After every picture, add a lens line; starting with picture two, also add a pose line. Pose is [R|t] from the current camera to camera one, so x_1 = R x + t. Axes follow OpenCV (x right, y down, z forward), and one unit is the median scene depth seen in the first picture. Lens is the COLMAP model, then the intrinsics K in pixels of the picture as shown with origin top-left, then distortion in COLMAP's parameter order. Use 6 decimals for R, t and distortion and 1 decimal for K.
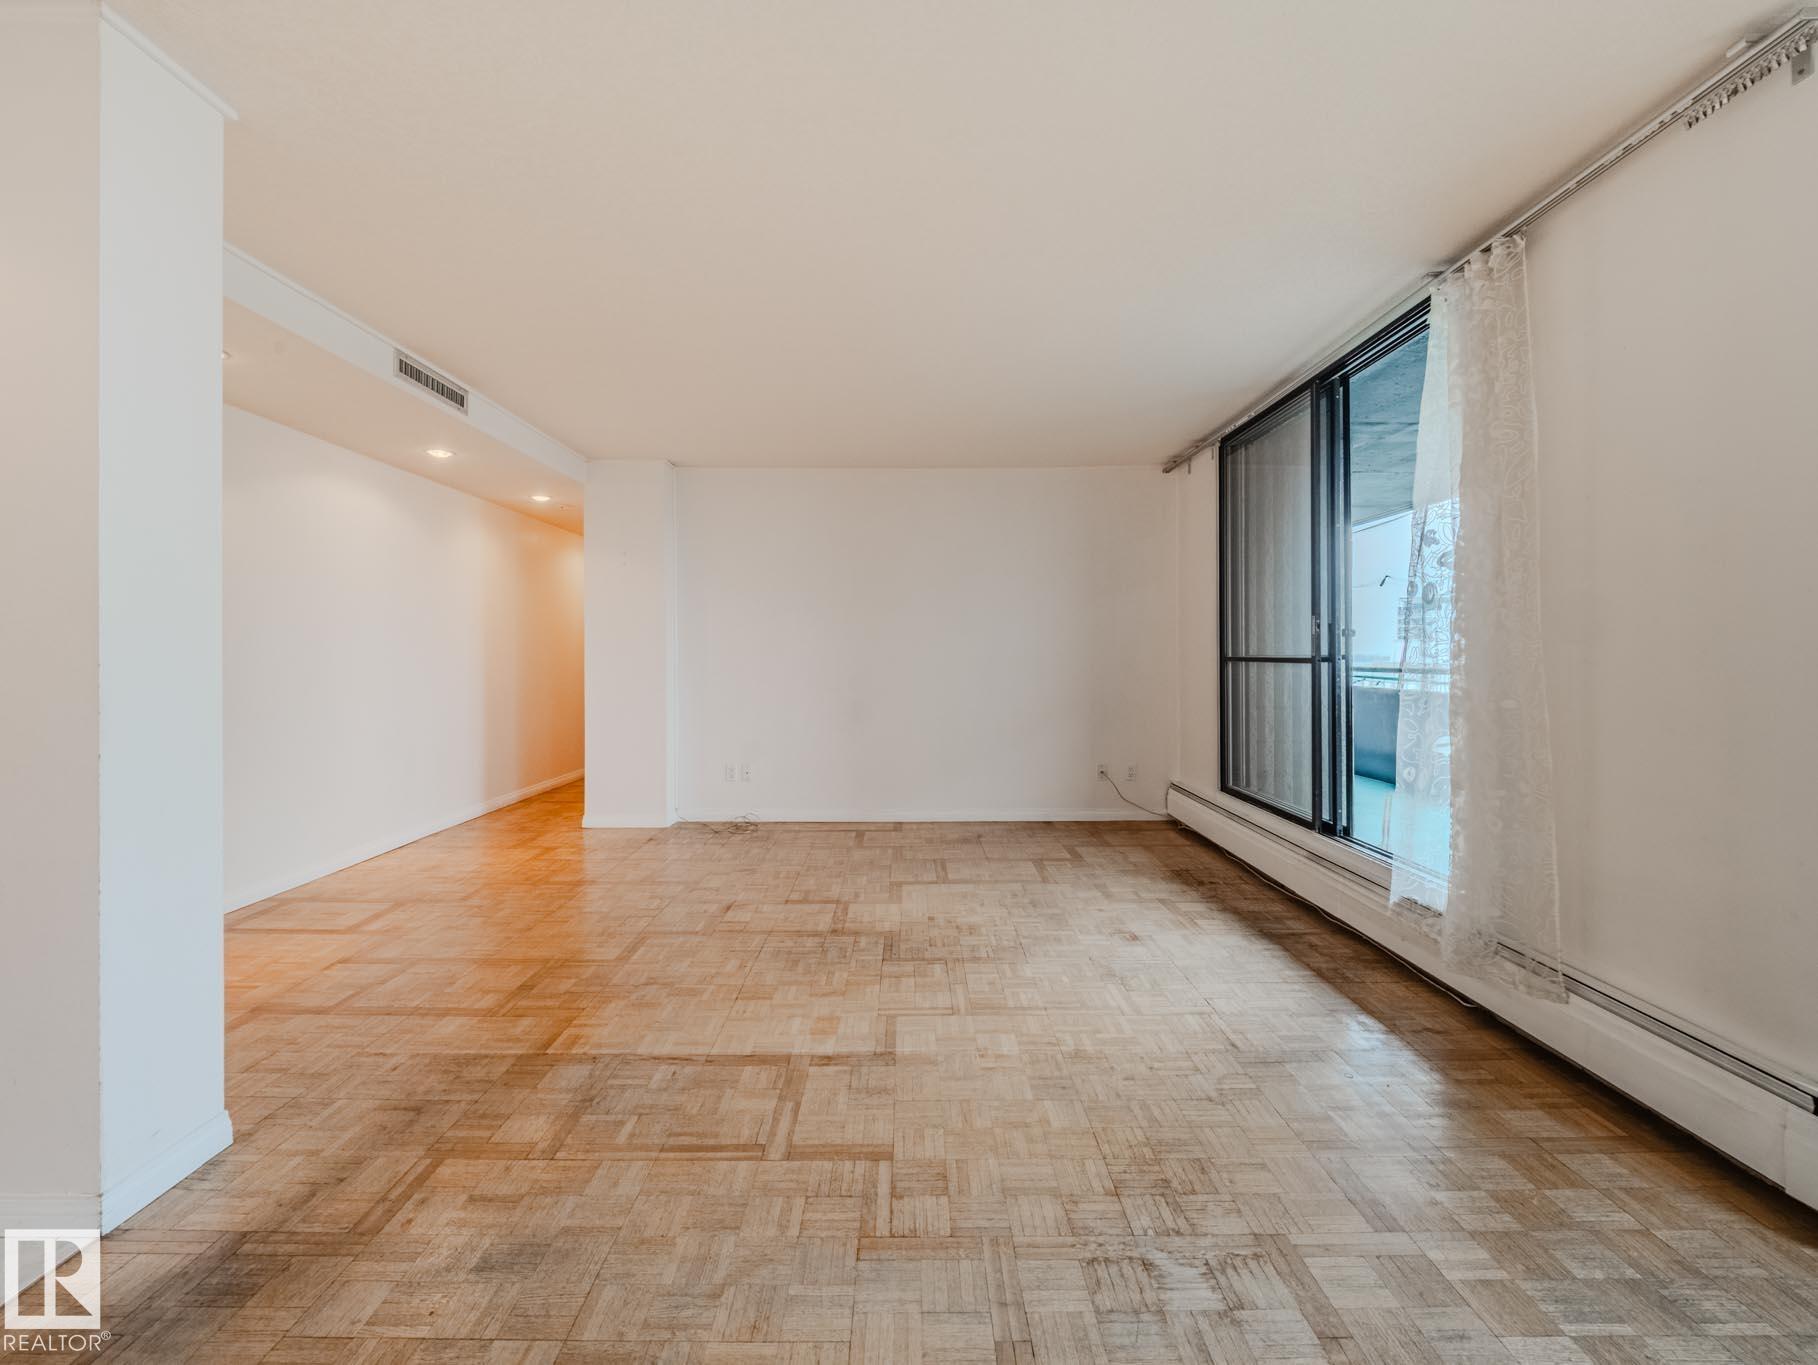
lens RADIAL K [[776.5, 0, 911.6], [0, 776.5, 667.2], [0, 0, 1]] dist [-0.017132, -0.000240]
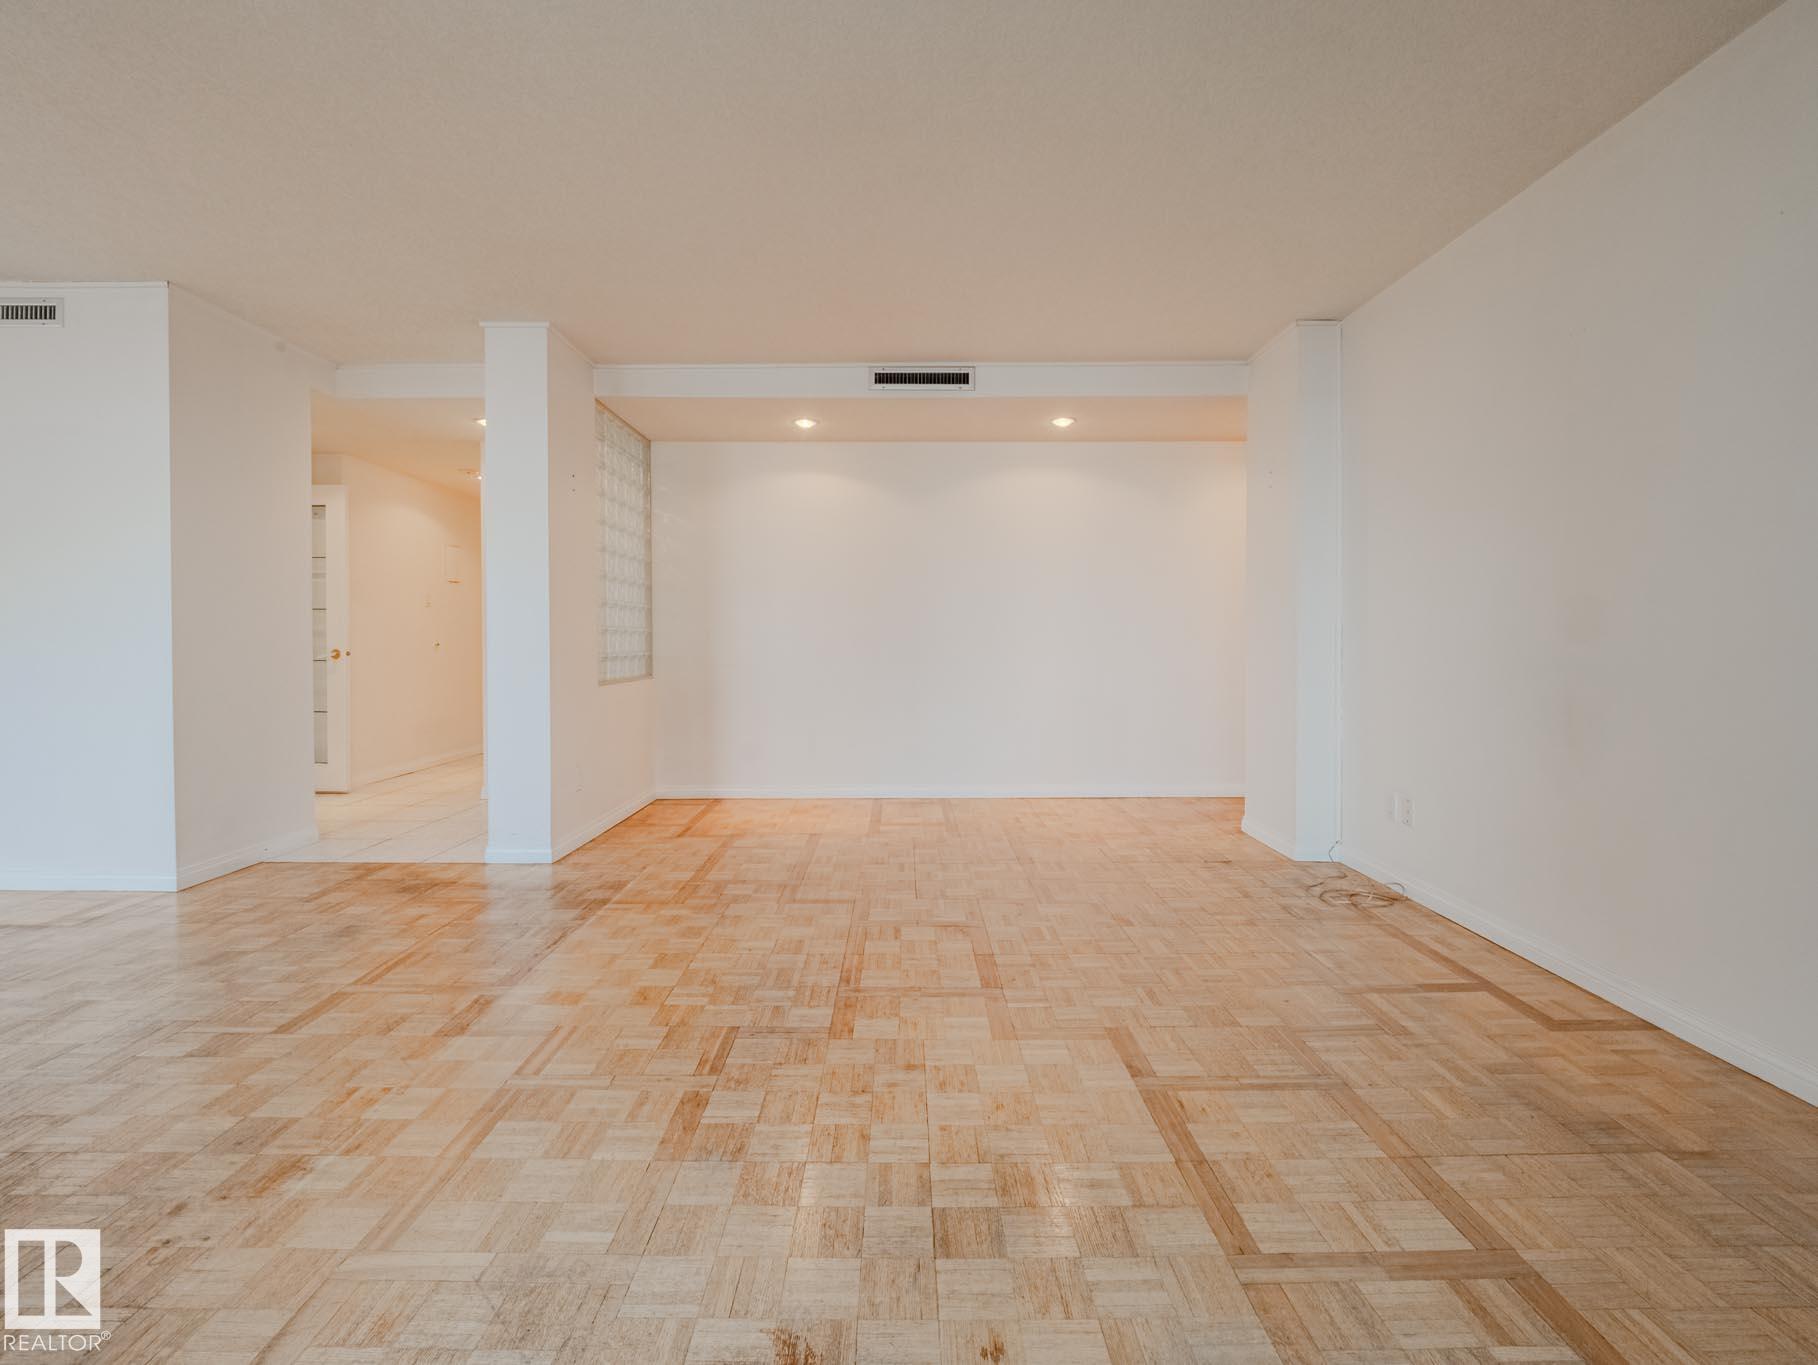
lens RADIAL K [[776.5, 0, 913.8], [0, 776.5, 671.0], [0, 0, 1]] dist [-0.017132, -0.000240]
pose [[0.010340, 0.042107, -0.999060, 0.538272], [-0.009774, 0.999070, 0.042006, 0.020024], [0.999899, 0.009331, 0.010742, 0.949156]]
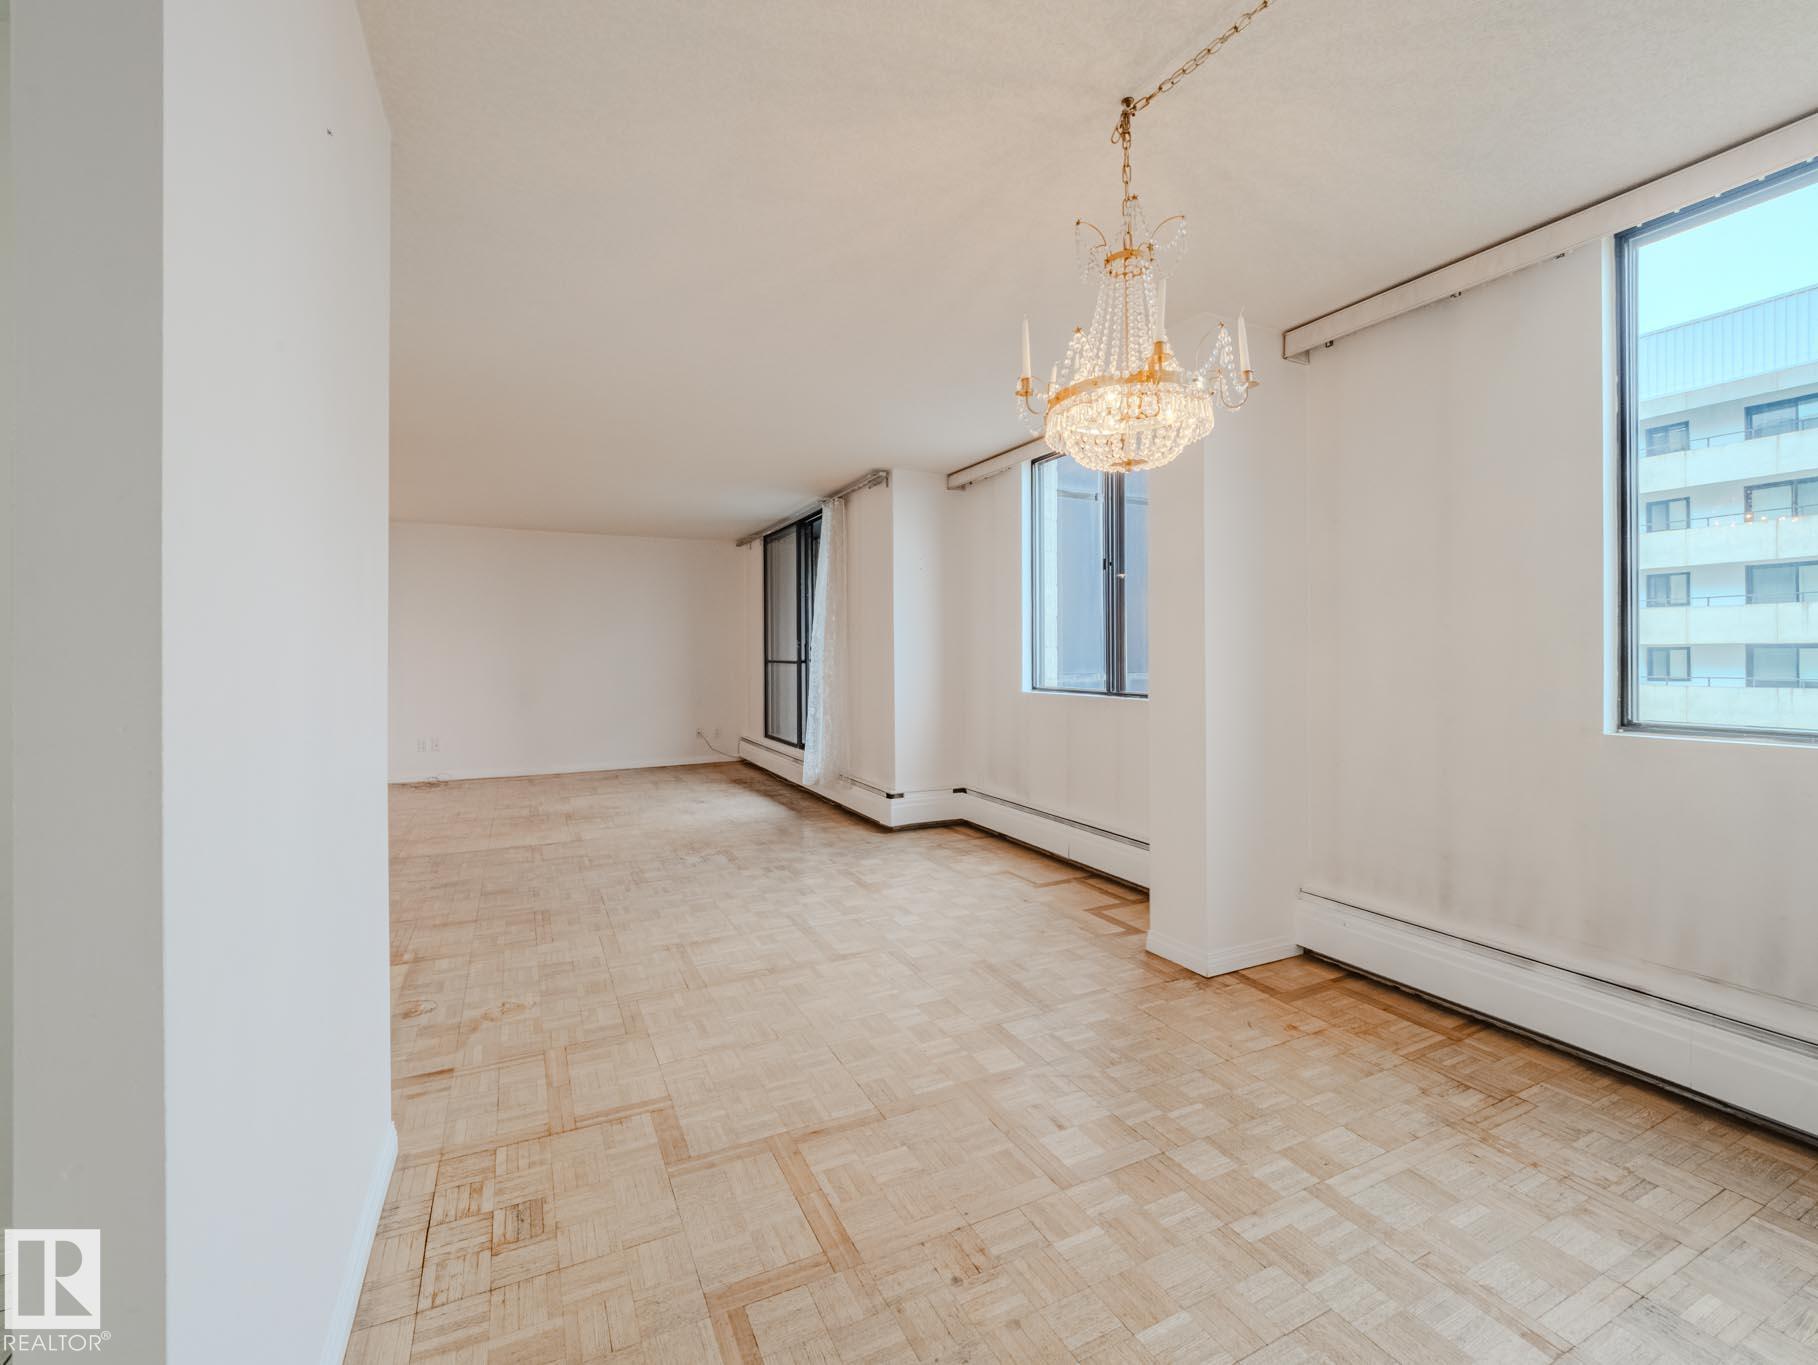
lens RADIAL K [[776.5, 0, 920.6], [0, 776.5, 658.1], [0, 0, 1]] dist [-0.017132, -0.000240]
pose [[0.890219, -0.002545, 0.455525, -0.105417], [0.006830, 0.999947, -0.007761, -0.002689], [-0.455481, 0.010020, 0.890189, -0.914036]]
